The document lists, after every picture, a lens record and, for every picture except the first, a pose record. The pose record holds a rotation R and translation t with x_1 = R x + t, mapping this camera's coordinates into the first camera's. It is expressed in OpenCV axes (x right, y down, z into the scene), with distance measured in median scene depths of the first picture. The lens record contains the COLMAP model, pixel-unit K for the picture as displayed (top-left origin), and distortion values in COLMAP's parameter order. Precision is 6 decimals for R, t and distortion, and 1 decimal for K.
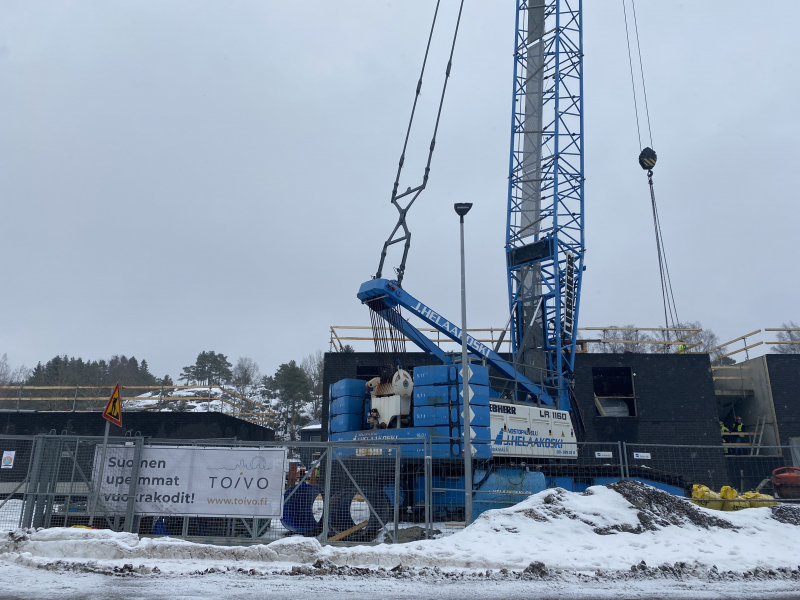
lens RADIAL K [[602.5, 0, 397.0], [0, 602.5, 294.0], [0, 0, 1]] dist [0.056416, -0.060081]
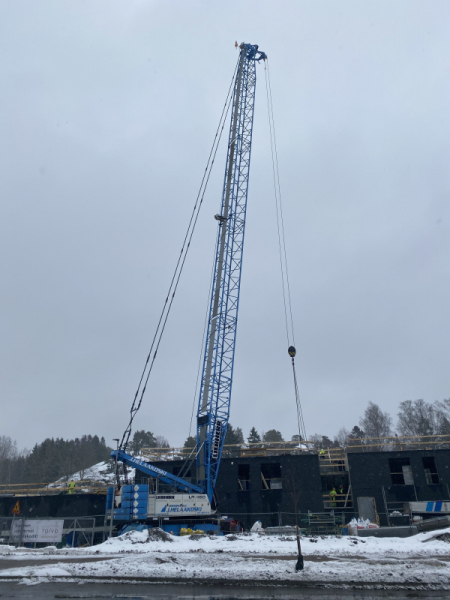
lens RADIAL K [[451.9, 0, 225.0], [0, 451.9, 300.0], [0, 0, 1]] dist [0.056416, -0.060081]
pose [[0.985360, -0.094454, -0.141928, 0.587449], [0.072280, 0.985425, -0.153990, -0.245806], [0.154404, 0.141477, 0.977826, -0.756915]]
